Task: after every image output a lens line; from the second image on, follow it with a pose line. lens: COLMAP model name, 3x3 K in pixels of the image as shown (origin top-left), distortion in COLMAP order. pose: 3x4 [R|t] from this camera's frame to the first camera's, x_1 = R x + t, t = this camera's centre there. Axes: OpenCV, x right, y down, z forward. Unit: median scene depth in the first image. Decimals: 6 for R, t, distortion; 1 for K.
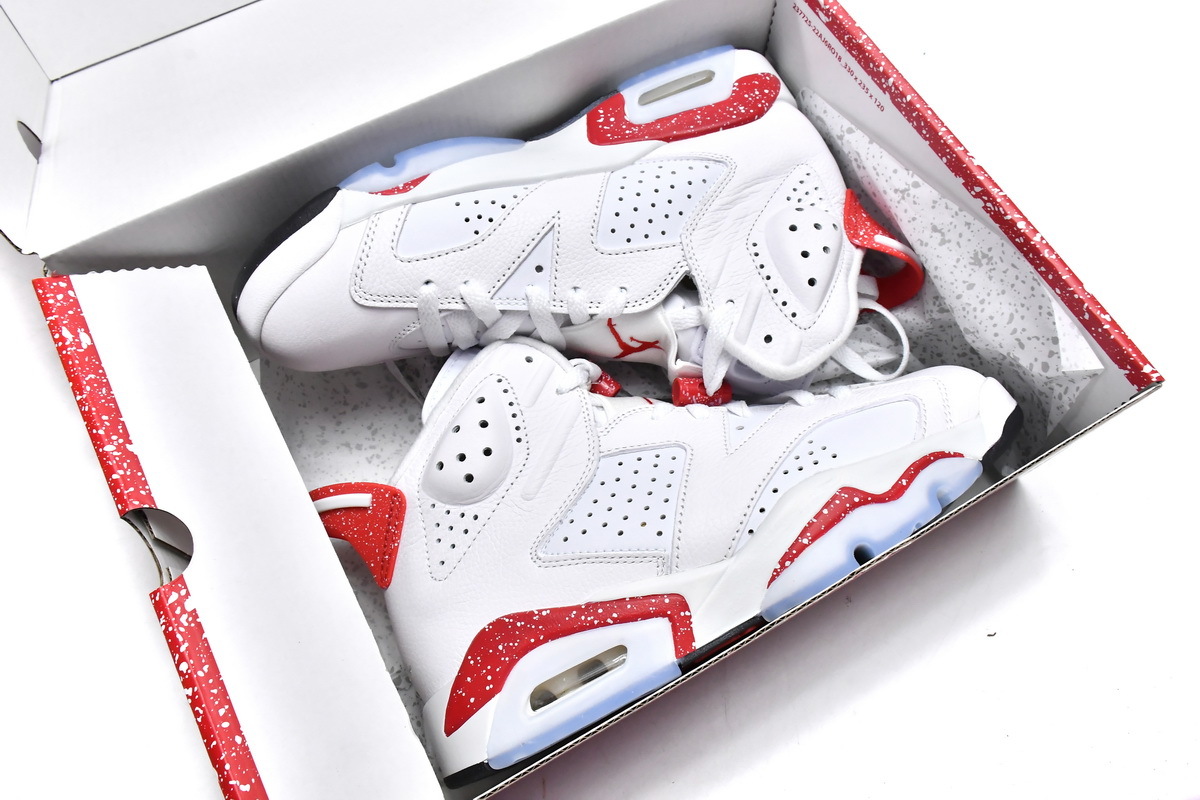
lens RADIAL K [[898.7, 0, 599.4], [0, 898.7, 399.2], [0, 0, 1]] dist [-0.005693, -0.001377]
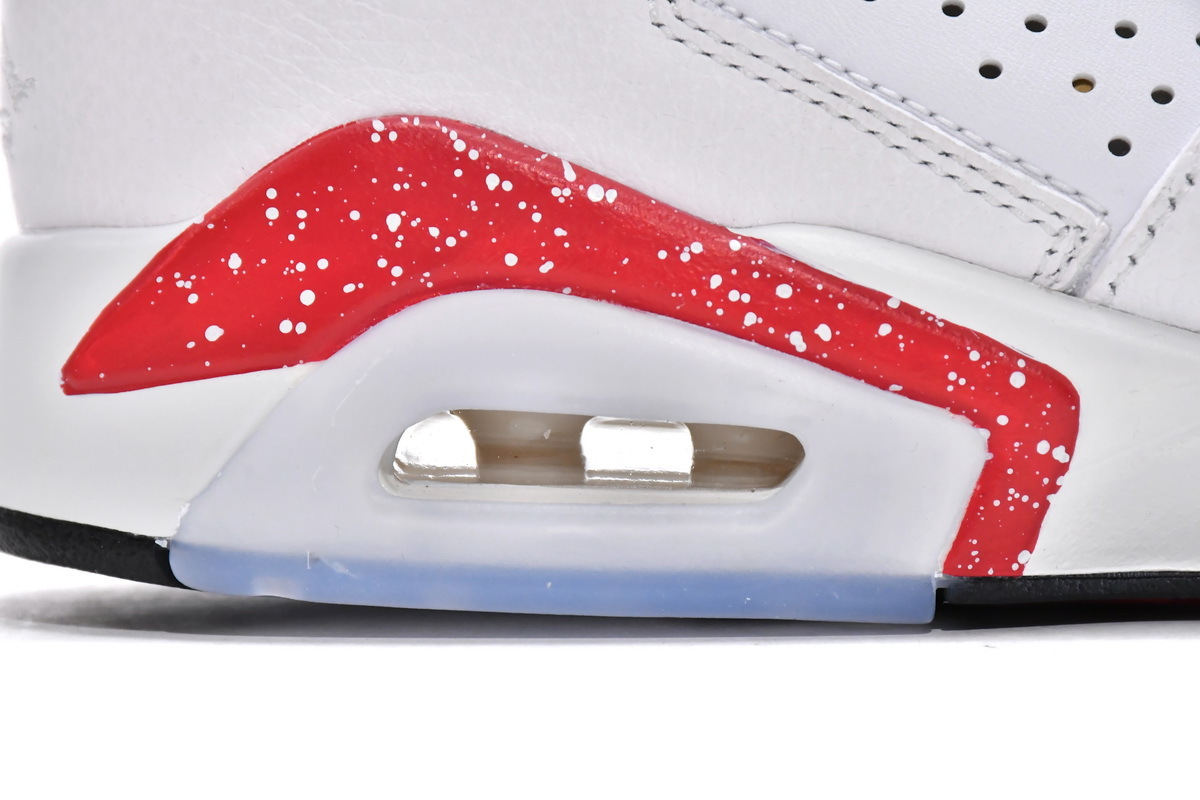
lens RADIAL K [[6728.0, 0, 599.9], [0, 6728.0, 401.5], [0, 0, 1]] dist [-0.061074, 0.000000]
pose [[0.876089, 0.475461, 0.080028, -0.193223], [-0.471713, 0.810890, 0.346331, -0.410984], [0.099773, -0.341167, 0.934693, -0.904305]]
